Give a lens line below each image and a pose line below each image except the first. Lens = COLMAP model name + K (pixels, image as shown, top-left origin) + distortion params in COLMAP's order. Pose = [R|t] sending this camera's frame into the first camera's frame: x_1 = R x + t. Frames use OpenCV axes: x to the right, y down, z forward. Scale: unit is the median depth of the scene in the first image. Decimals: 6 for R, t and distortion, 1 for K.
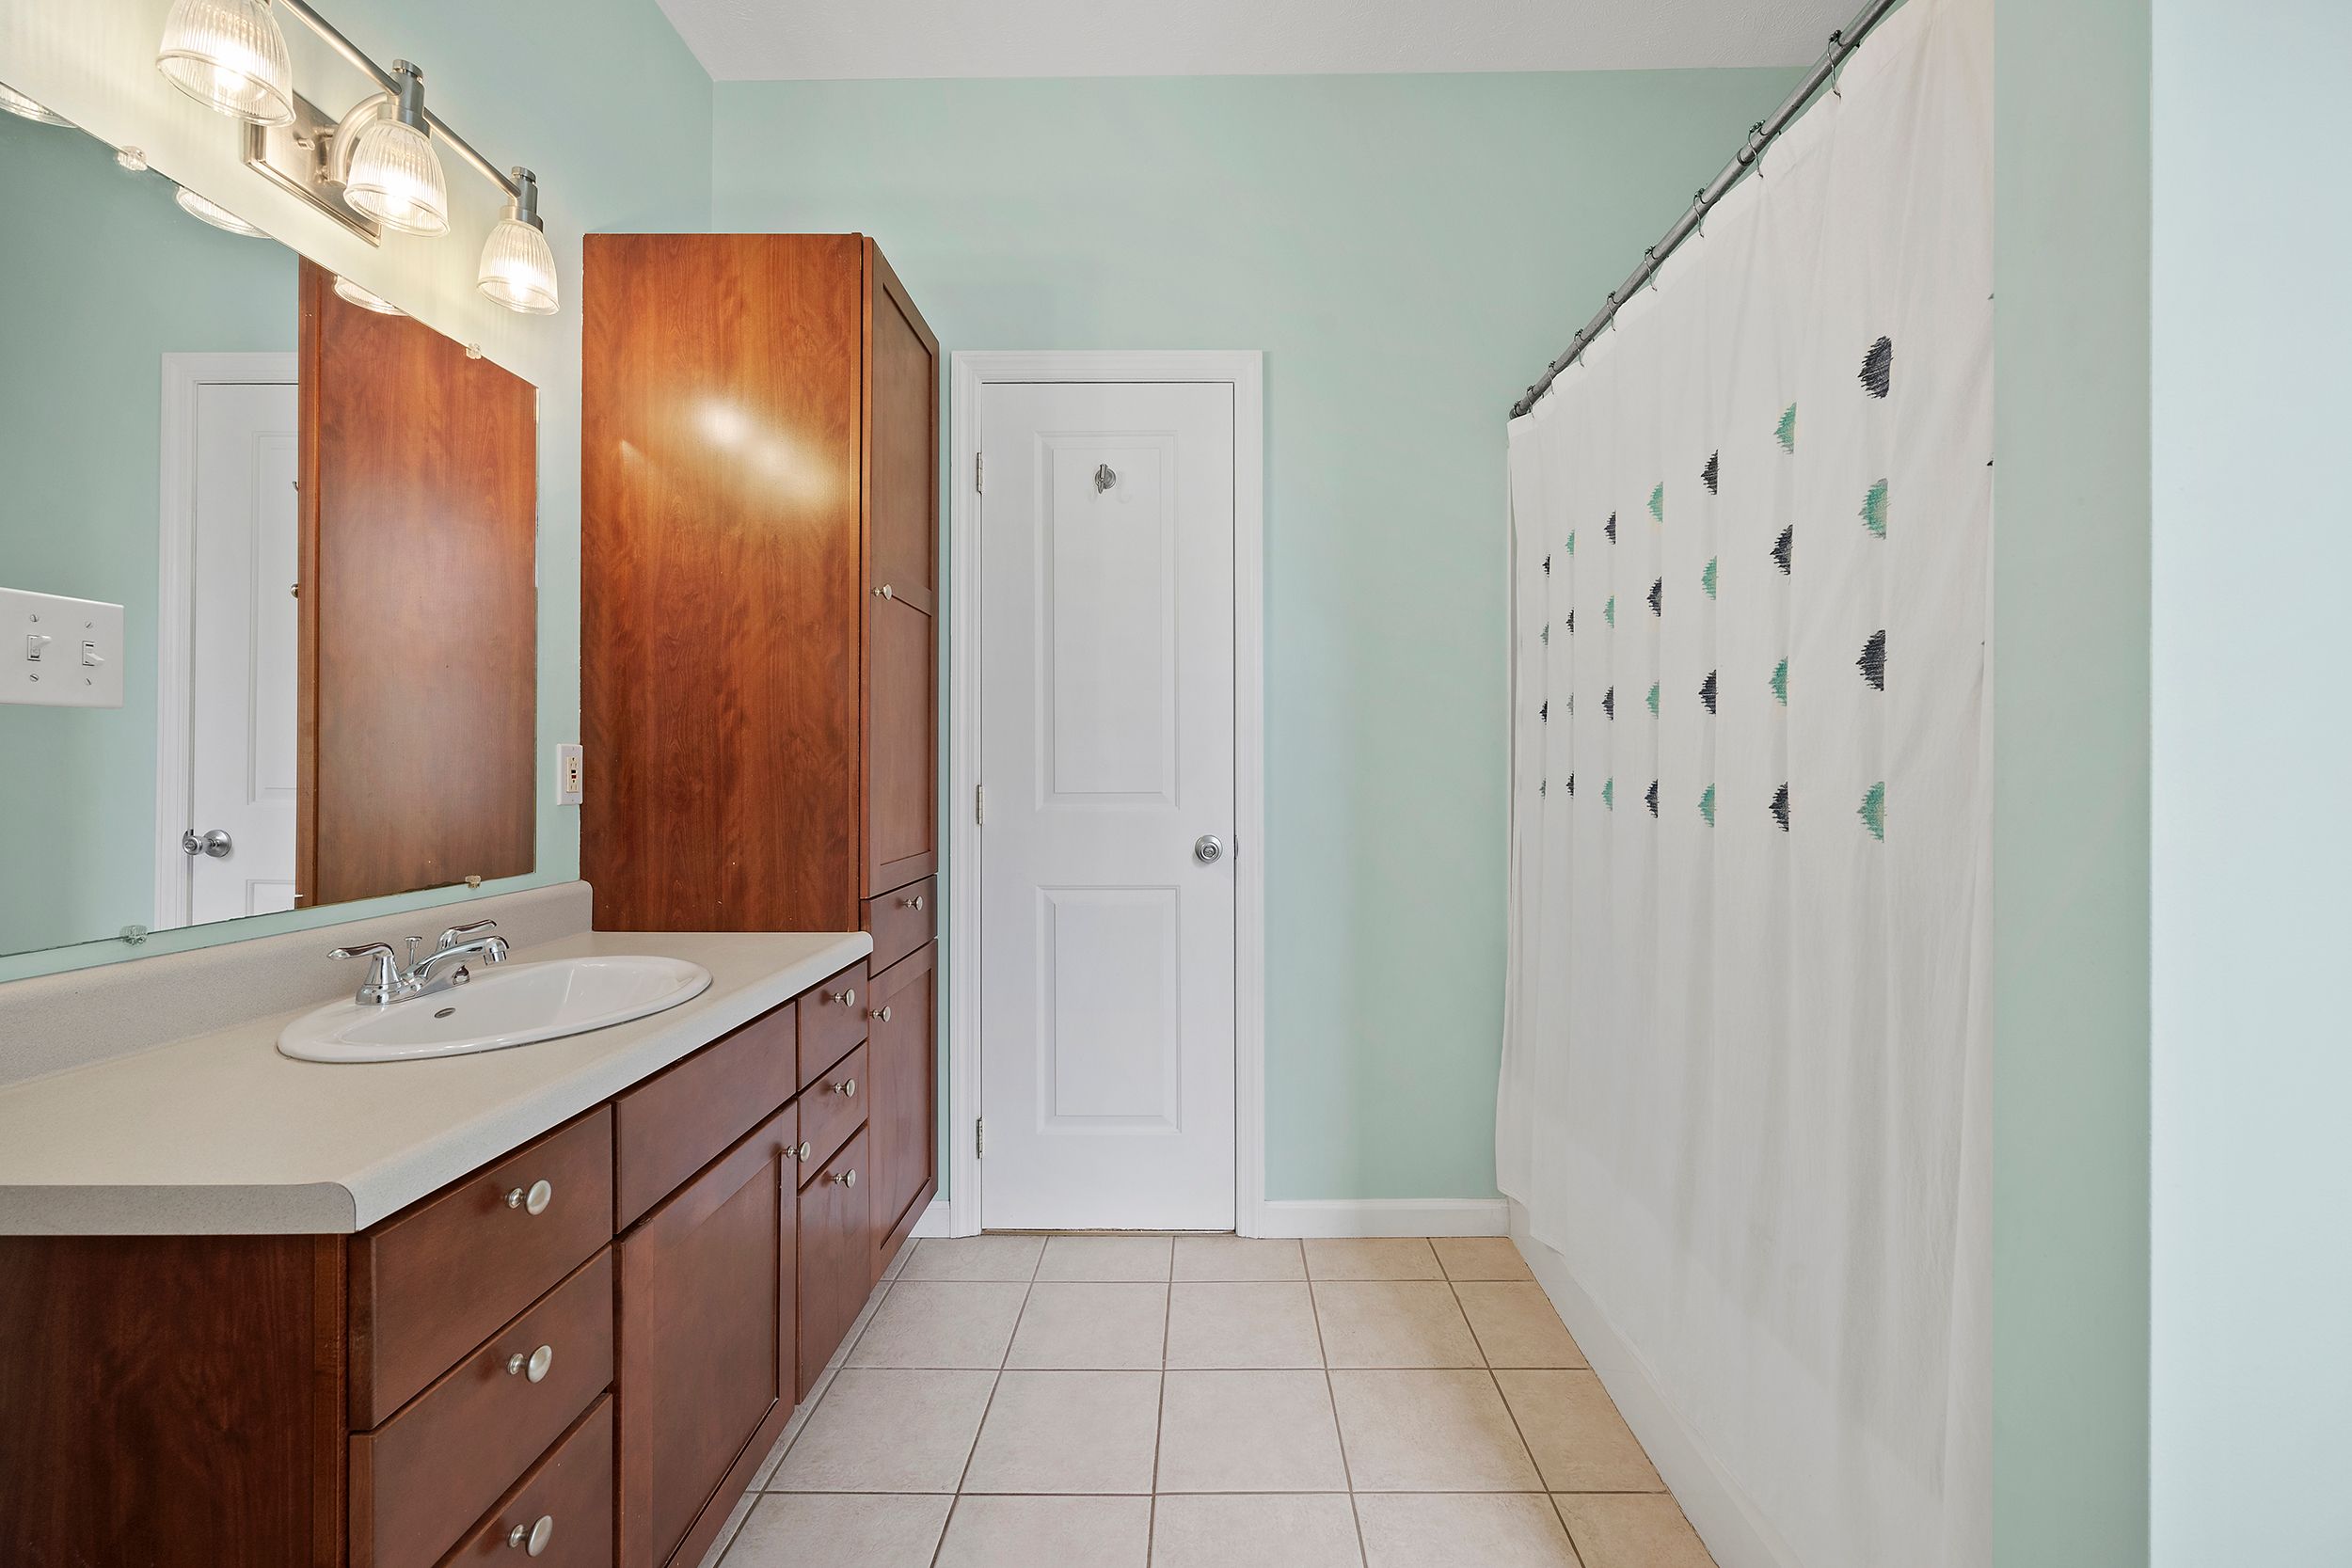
lens RADIAL K [[929.8, 0, 1182.9], [0, 929.8, 771.1], [0, 0, 1]] dist [0.002612, -0.000926]
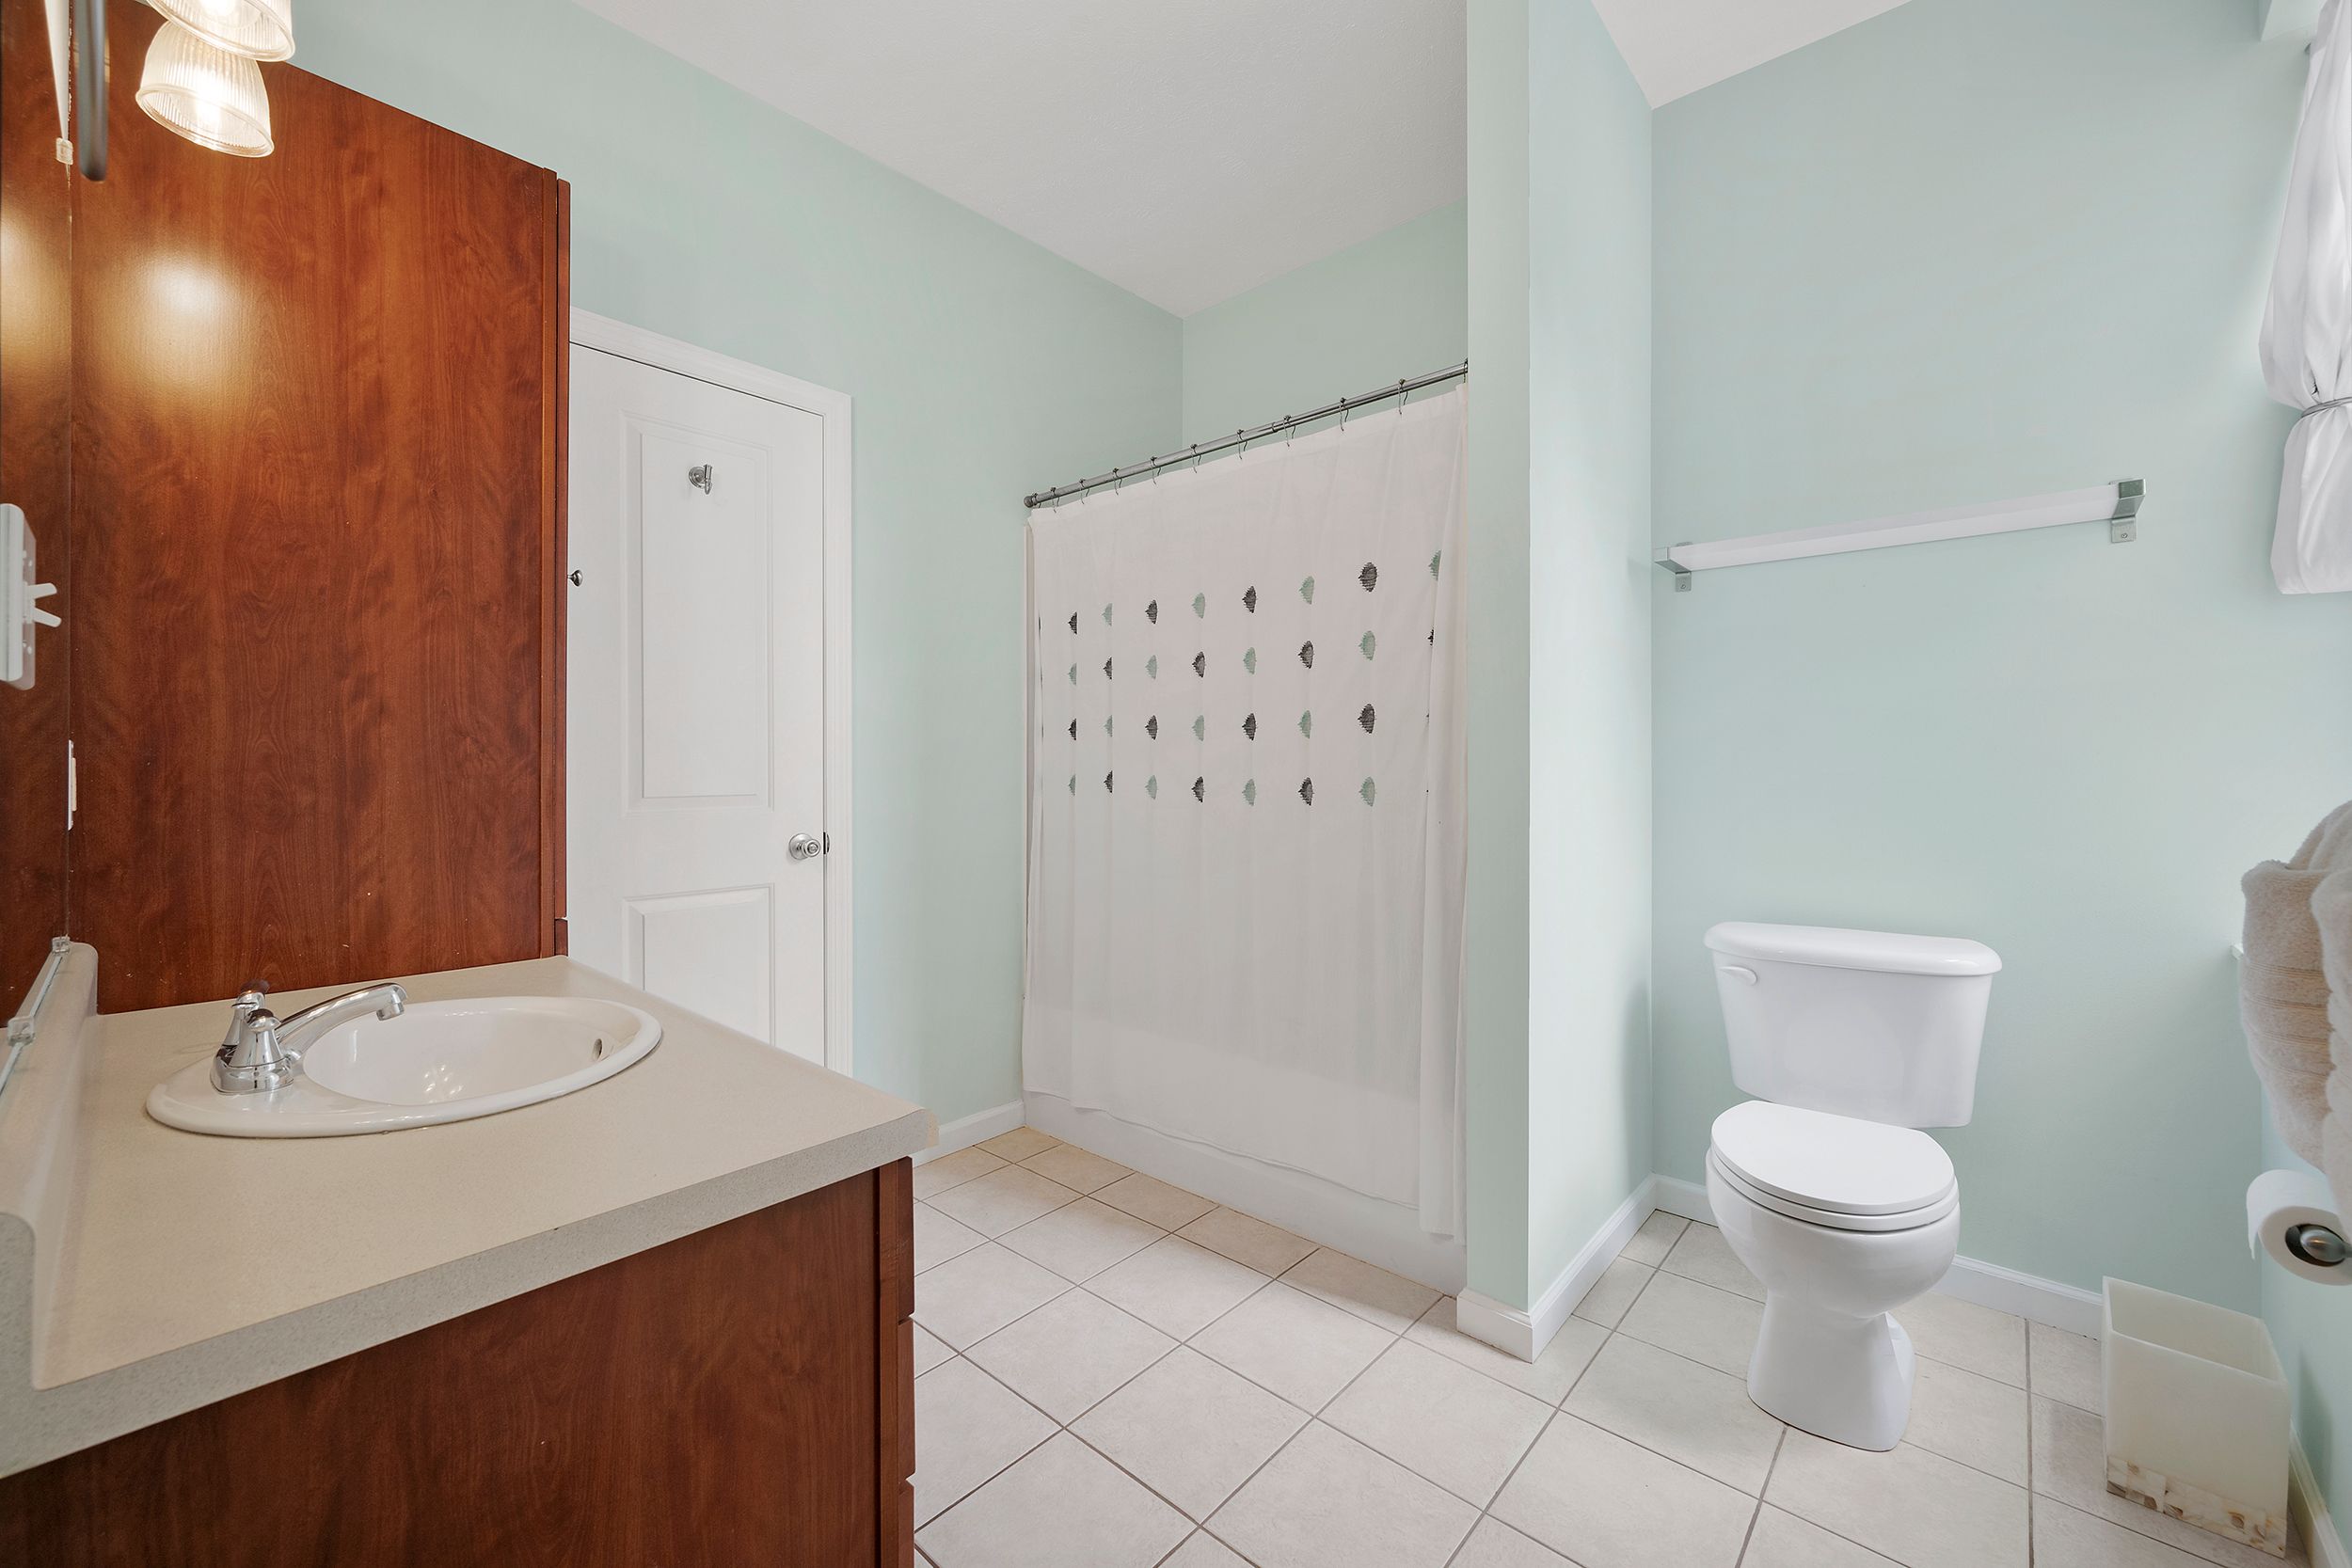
lens RADIAL K [[929.8, 0, 1151.6], [0, 929.8, 777.0], [0, 0, 1]] dist [0.002612, -0.000926]
pose [[0.677853, -0.008361, 0.735150, -0.613546], [0.002992, 0.999958, 0.008614, -0.005023], [-0.735191, -0.003640, 0.677850, -0.025727]]
